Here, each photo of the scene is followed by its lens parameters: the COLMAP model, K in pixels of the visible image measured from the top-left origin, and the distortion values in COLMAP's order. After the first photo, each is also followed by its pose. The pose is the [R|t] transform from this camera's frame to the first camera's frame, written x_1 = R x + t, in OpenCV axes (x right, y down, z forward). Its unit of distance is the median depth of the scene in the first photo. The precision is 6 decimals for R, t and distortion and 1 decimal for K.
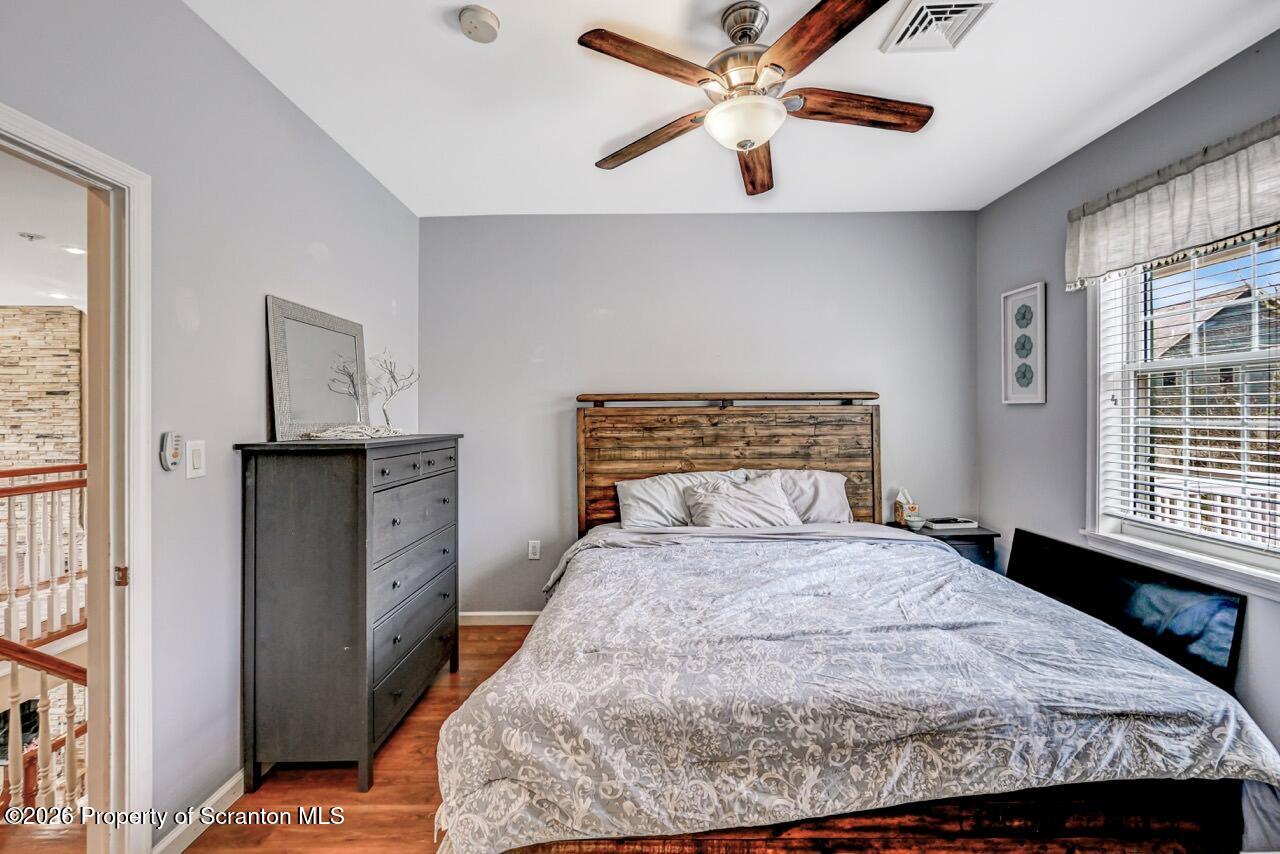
lens RADIAL K [[533.8, 0, 631.8], [0, 533.8, 415.0], [0, 0, 1]] dist [0.000374, 0.000545]
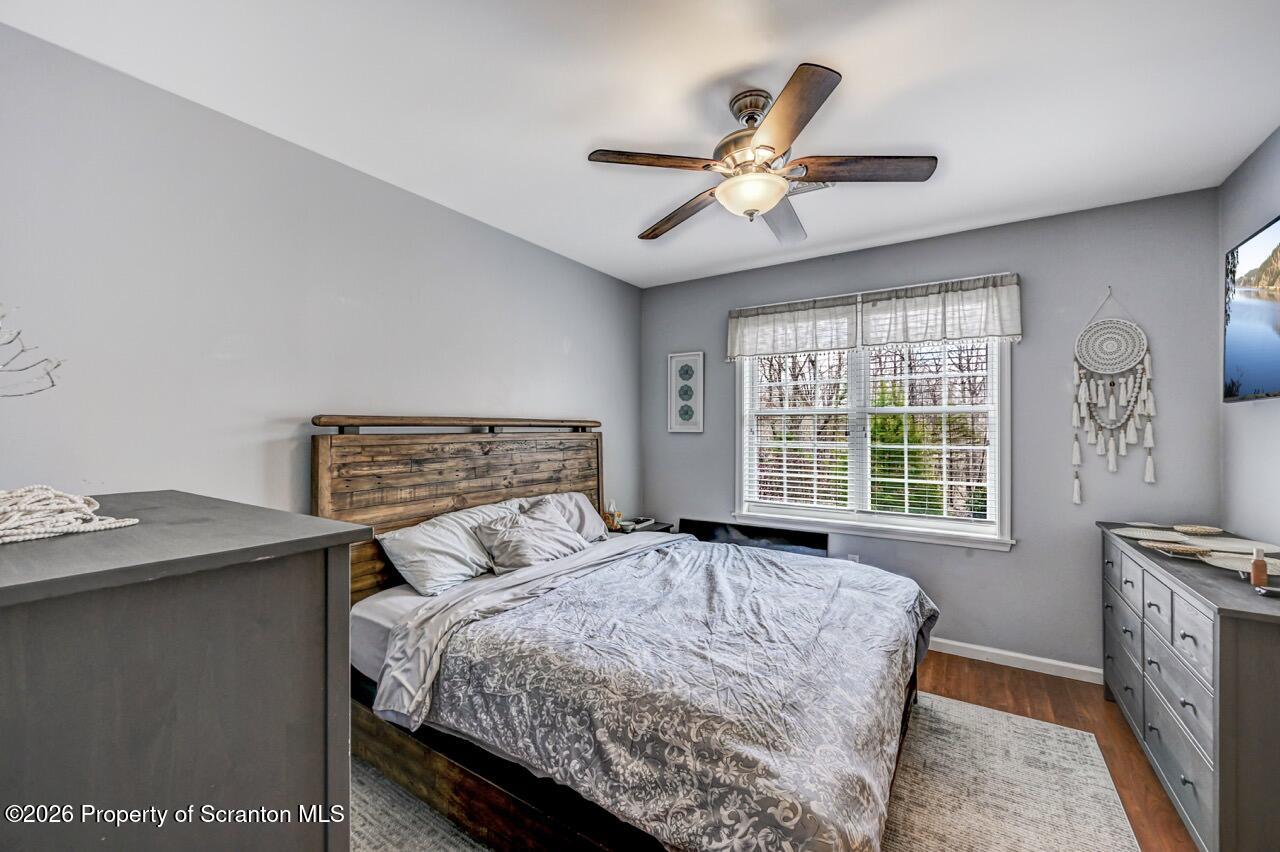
lens RADIAL K [[501.9, 0, 637.8], [0, 501.9, 422.5], [0, 0, 1]] dist [-0.000438, 0.000055]
pose [[0.540288, 0.017492, 0.841299, -0.428083], [-0.000824, 0.999794, -0.020258, -0.017091], [-0.841480, 0.010252, 0.540191, 0.324402]]
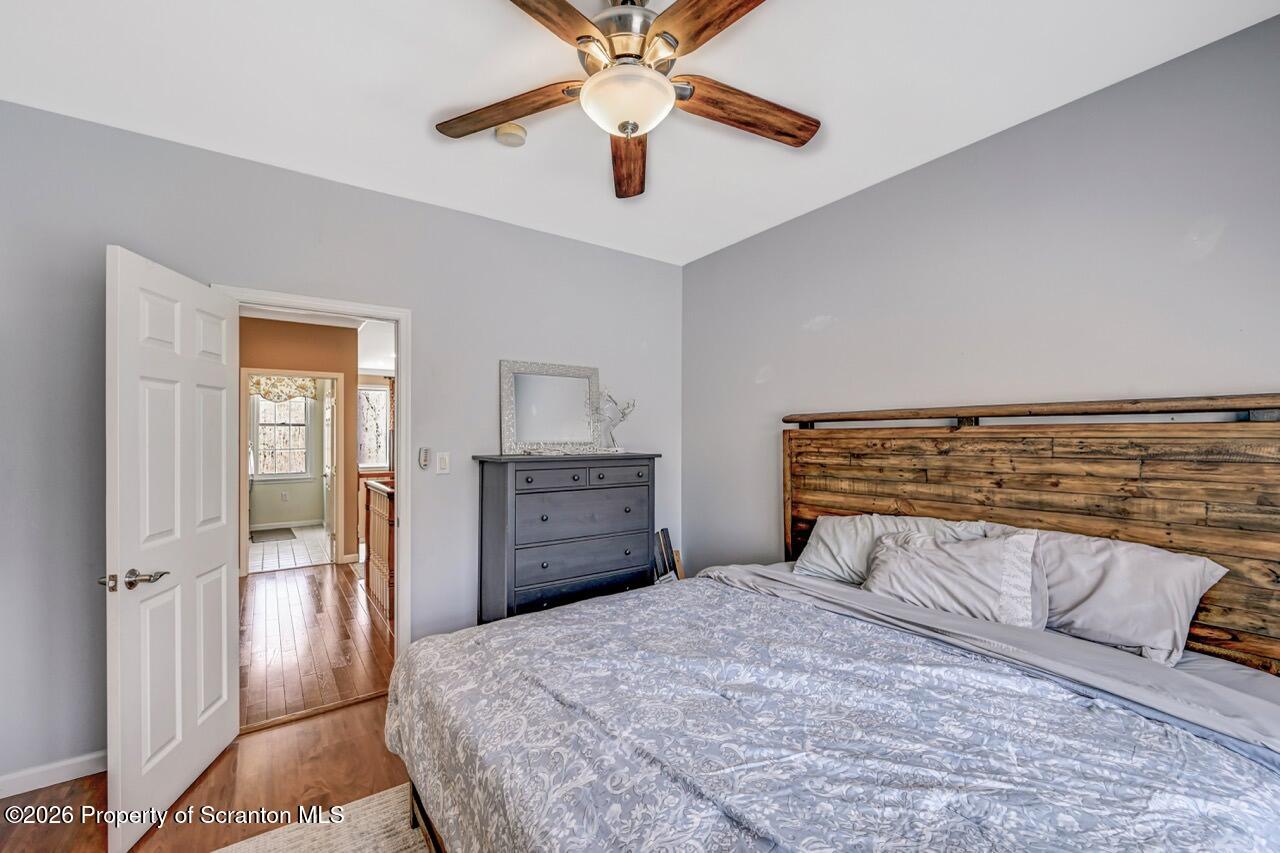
lens RADIAL K [[504.6, 0, 620.2], [0, 504.6, 430.4], [0, 0, 1]] dist [0.000147, -0.000016]
pose [[0.583625, -0.003300, -0.812016, 0.448819], [-0.000304, 0.999991, -0.004282, -0.008453], [0.812023, 0.002746, 0.583619, 0.270076]]
